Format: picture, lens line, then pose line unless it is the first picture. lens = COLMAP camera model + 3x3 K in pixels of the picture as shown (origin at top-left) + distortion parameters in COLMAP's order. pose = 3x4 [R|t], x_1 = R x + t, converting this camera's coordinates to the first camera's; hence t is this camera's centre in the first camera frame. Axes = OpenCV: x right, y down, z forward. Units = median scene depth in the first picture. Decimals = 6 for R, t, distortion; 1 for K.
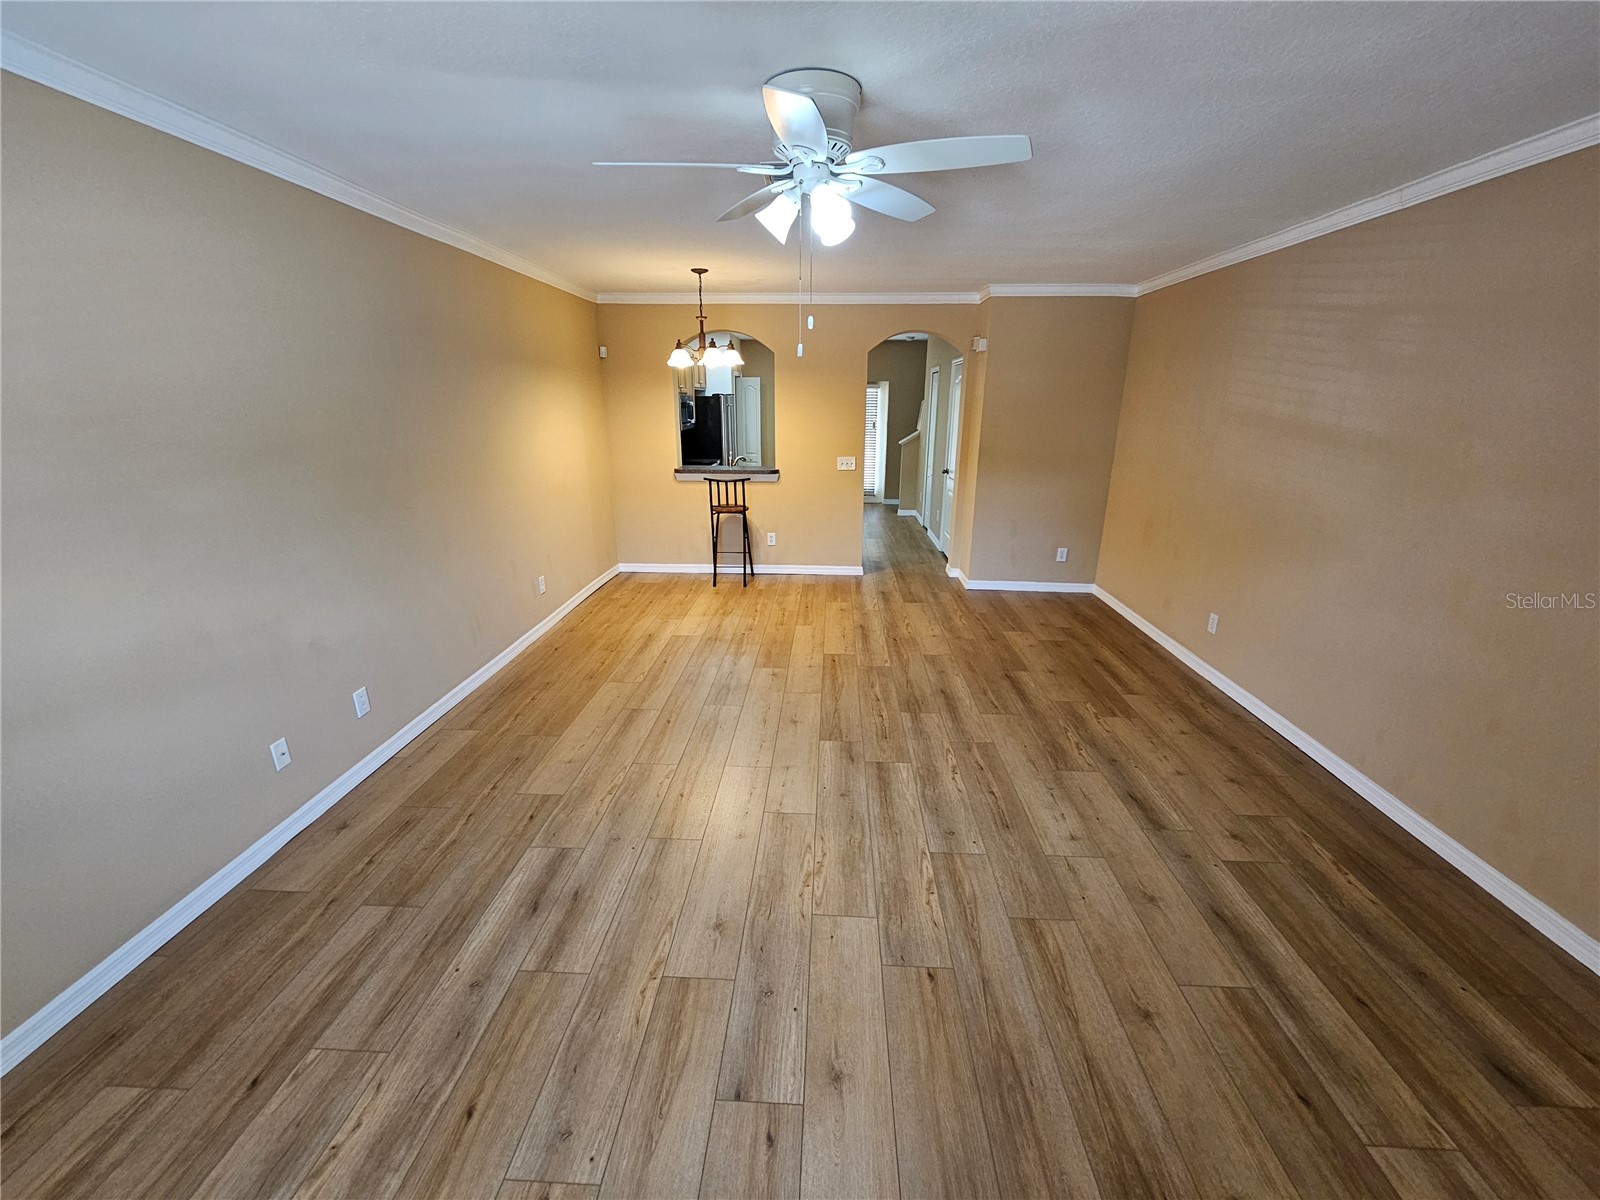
lens RADIAL K [[655.6, 0, 802.6], [0, 655.6, 608.2], [0, 0, 1]] dist [-0.002332, -0.000535]
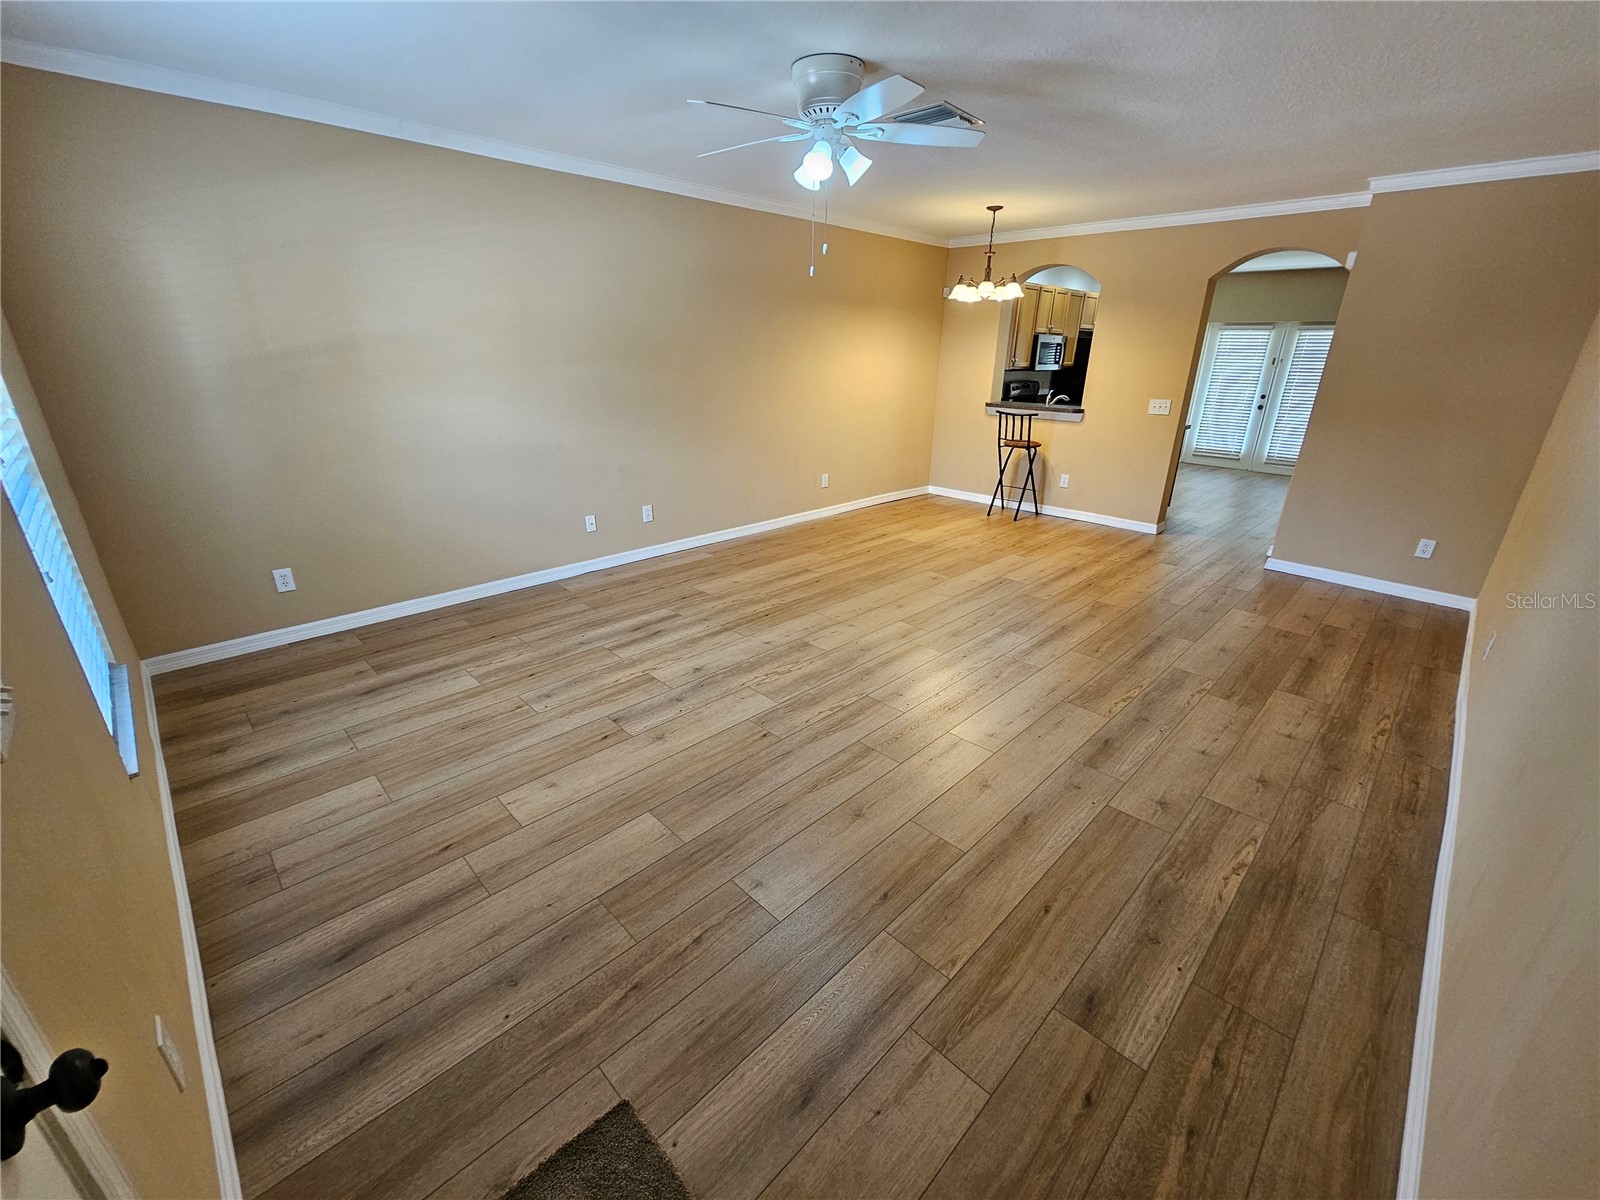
lens RADIAL K [[659.6, 0, 802.4], [0, 659.6, 608.7], [0, 0, 1]] dist [-0.001745, -0.000445]
pose [[0.739302, 0.251766, -0.624537, 0.528357], [-0.215481, 0.967158, 0.134808, 0.050521], [0.637966, 0.034912, 0.769273, -0.012225]]
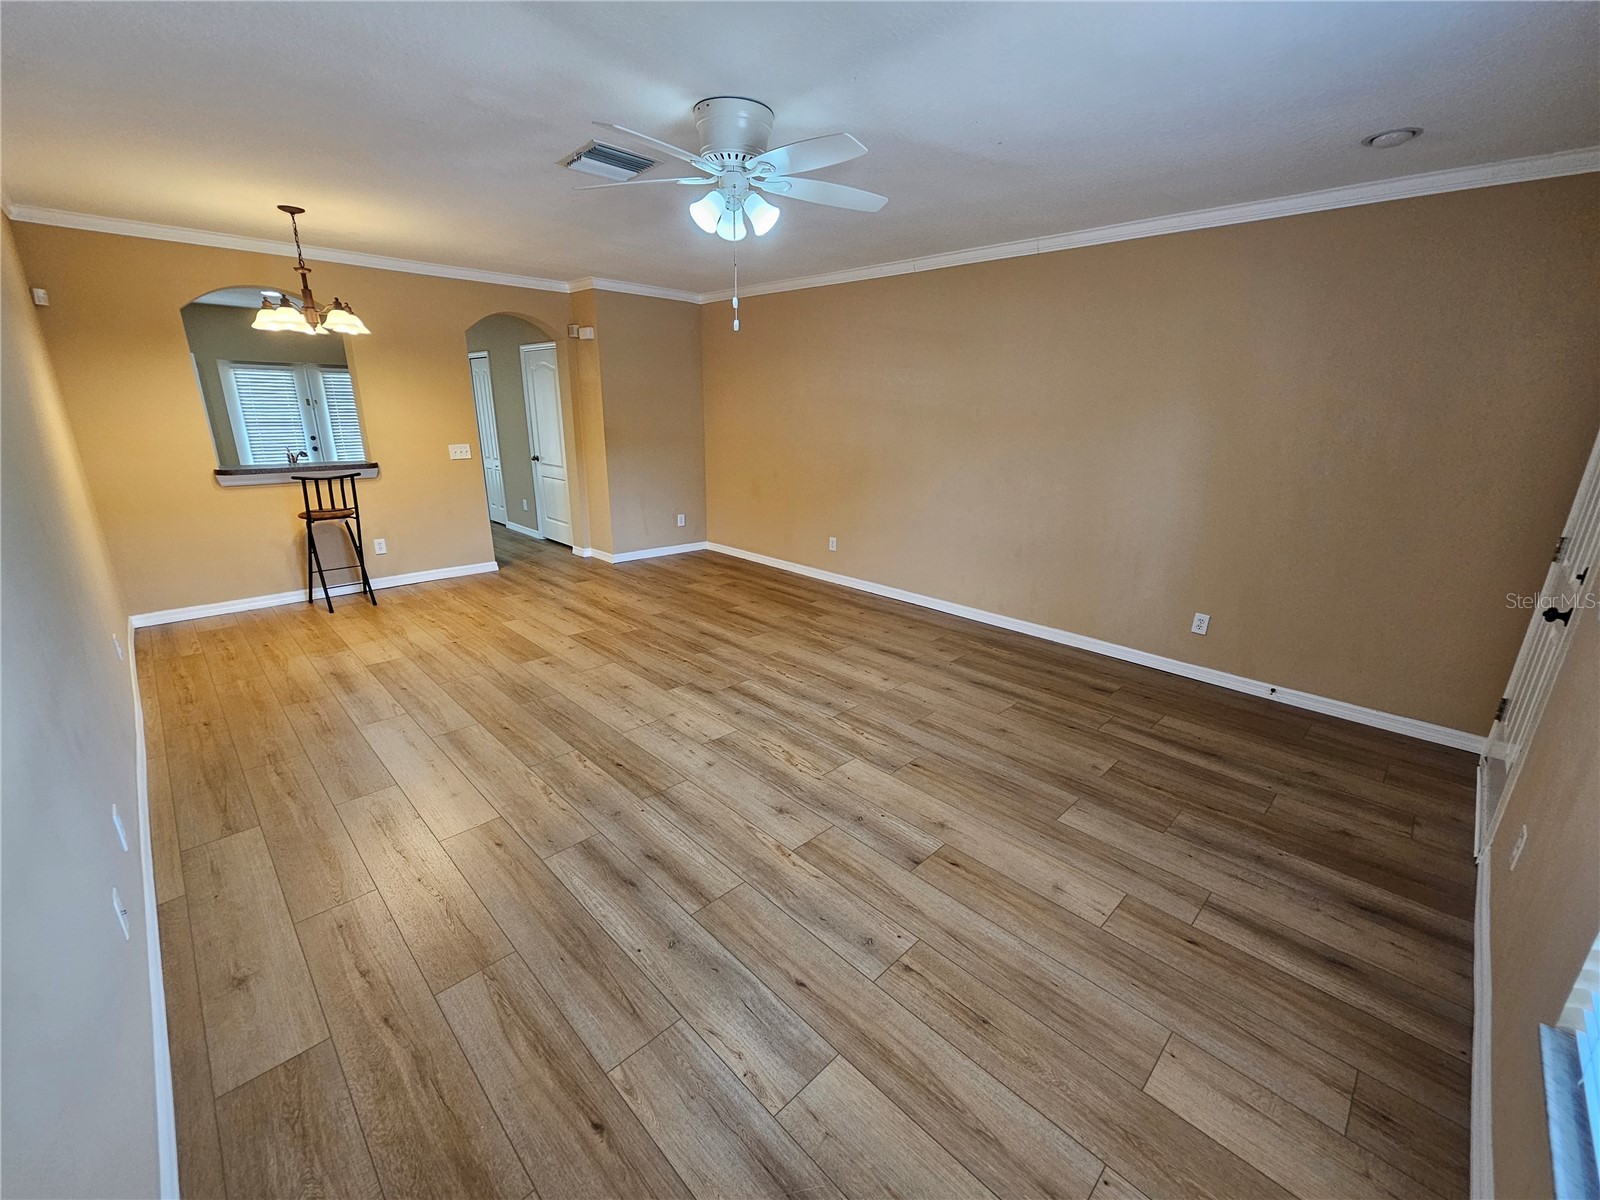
lens RADIAL K [[655.6, 0, 802.6], [0, 655.6, 608.2], [0, 0, 1]] dist [-0.002332, -0.000535]
pose [[0.674462, -0.213359, 0.706809, -0.470324], [0.212679, 0.972900, 0.090736, 0.016160], [-0.707013, 0.089126, 0.701562, 0.059399]]
